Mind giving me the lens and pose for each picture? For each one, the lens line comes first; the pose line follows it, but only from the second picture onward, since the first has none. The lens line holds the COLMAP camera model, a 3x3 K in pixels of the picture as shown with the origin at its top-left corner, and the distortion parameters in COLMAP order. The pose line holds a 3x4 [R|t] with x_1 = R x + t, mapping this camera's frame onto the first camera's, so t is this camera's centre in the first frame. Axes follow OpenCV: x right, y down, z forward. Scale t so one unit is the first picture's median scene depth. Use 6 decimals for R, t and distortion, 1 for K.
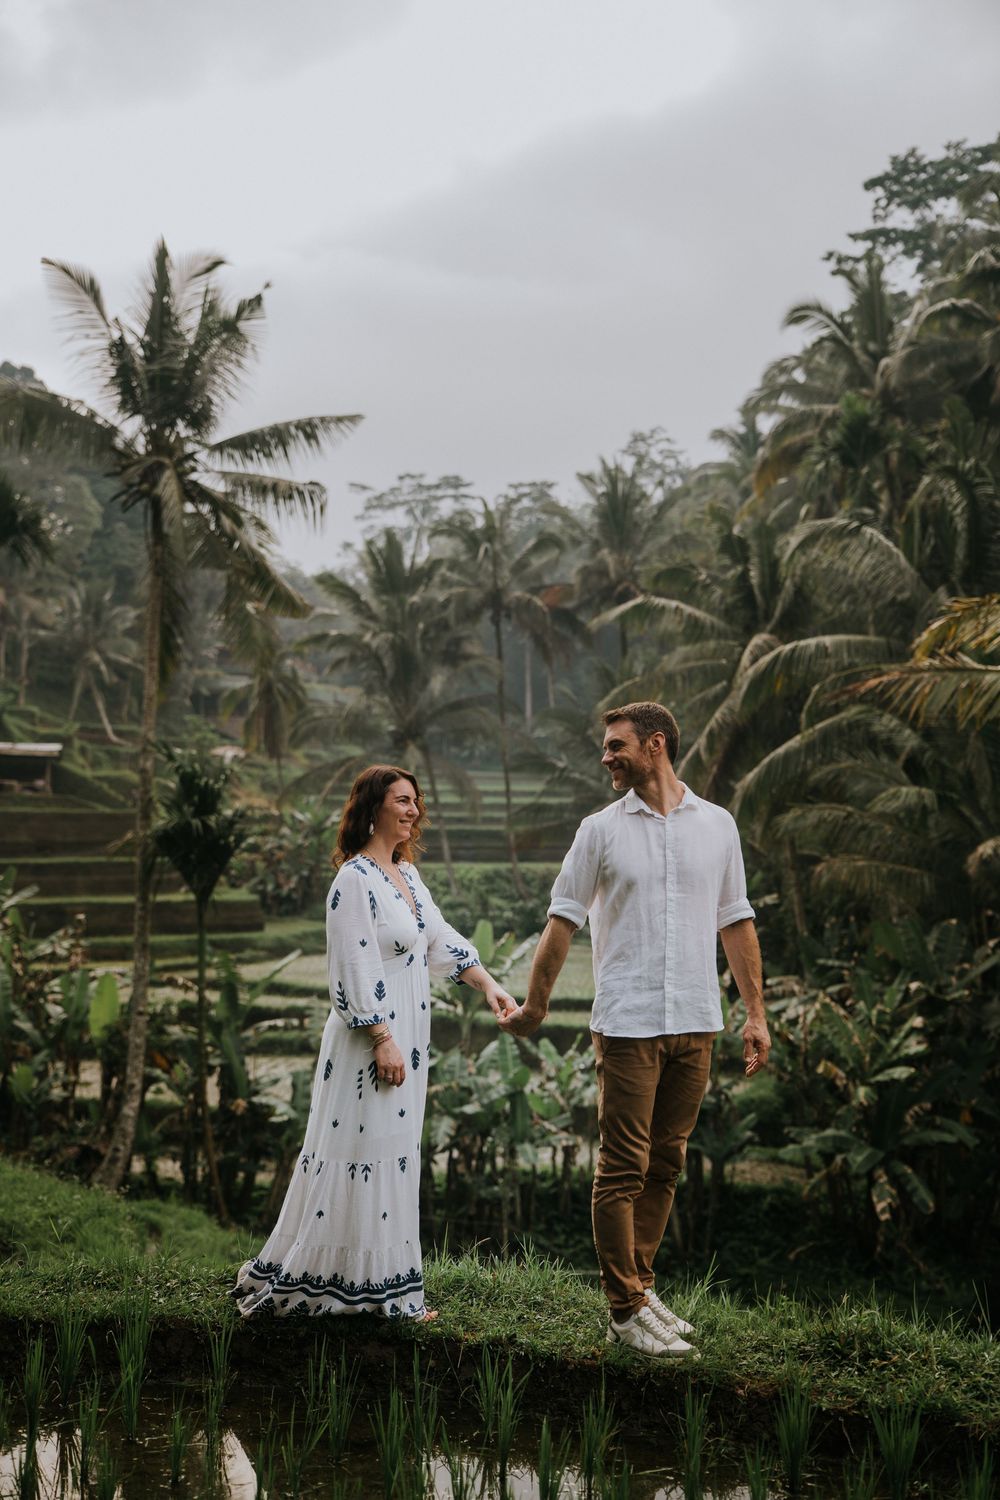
lens RADIAL K [[1713.3, 0, 500.0], [0, 1713.3, 750.0], [0, 0, 1]] dist [0.147688, -0.275421]
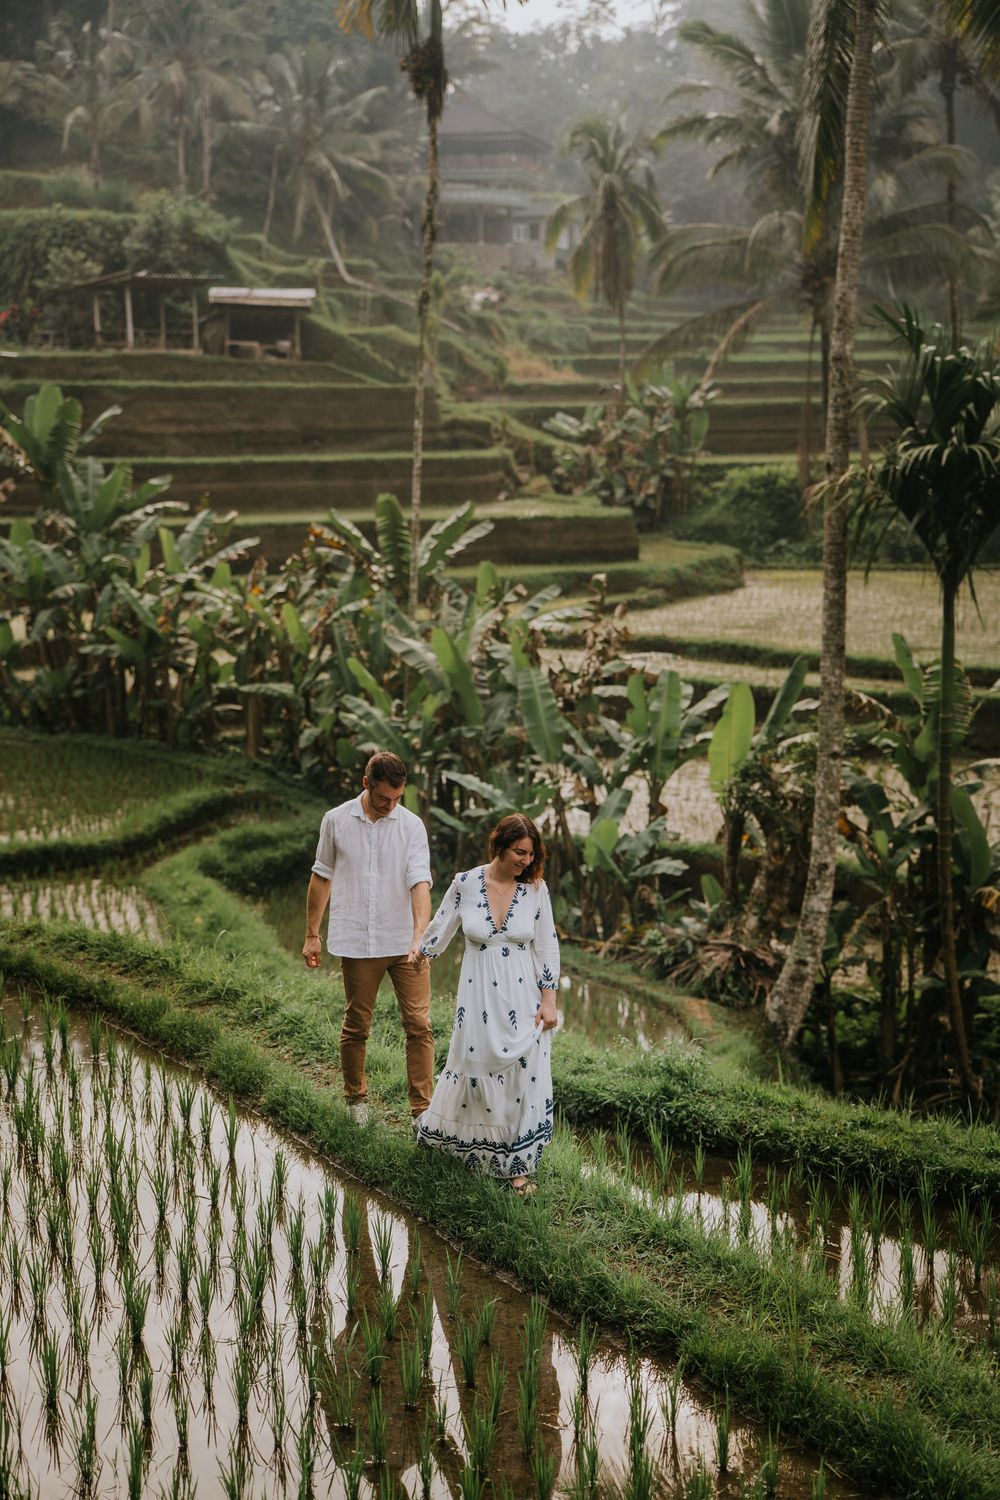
lens RADIAL K [[2155.2, 0, 507.5], [0, 2155.2, 747.5], [0, 0, 1]] dist [0.358899, -1.074818]
pose [[0.995753, 0.006758, -0.091818, -0.214374], [0.012559, 0.978010, 0.208179, -0.013149], [0.091206, -0.208448, 0.973772, 0.187488]]
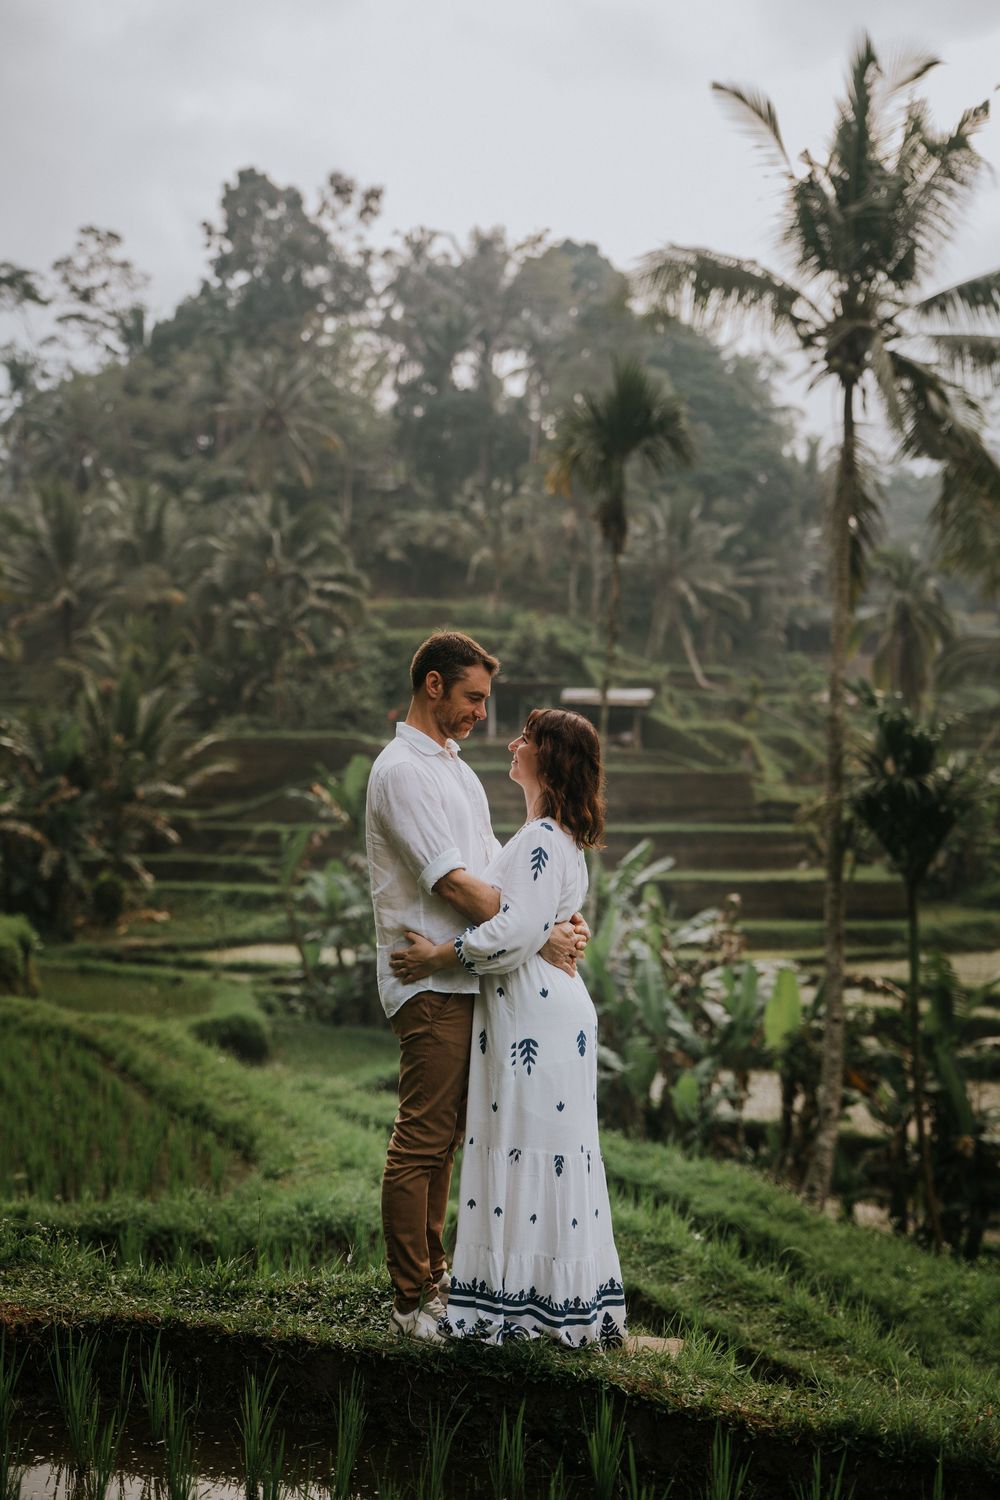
lens RADIAL K [[2077.0, 0, 500.0], [0, 2077.0, 750.0], [0, 0, 1]] dist [0.323378, -0.967129]
pose [[0.954970, -0.003451, -0.296683, -0.057273], [0.011071, 0.999651, 0.024006, 0.001060], [0.296497, -0.026209, 0.954674, 0.019673]]
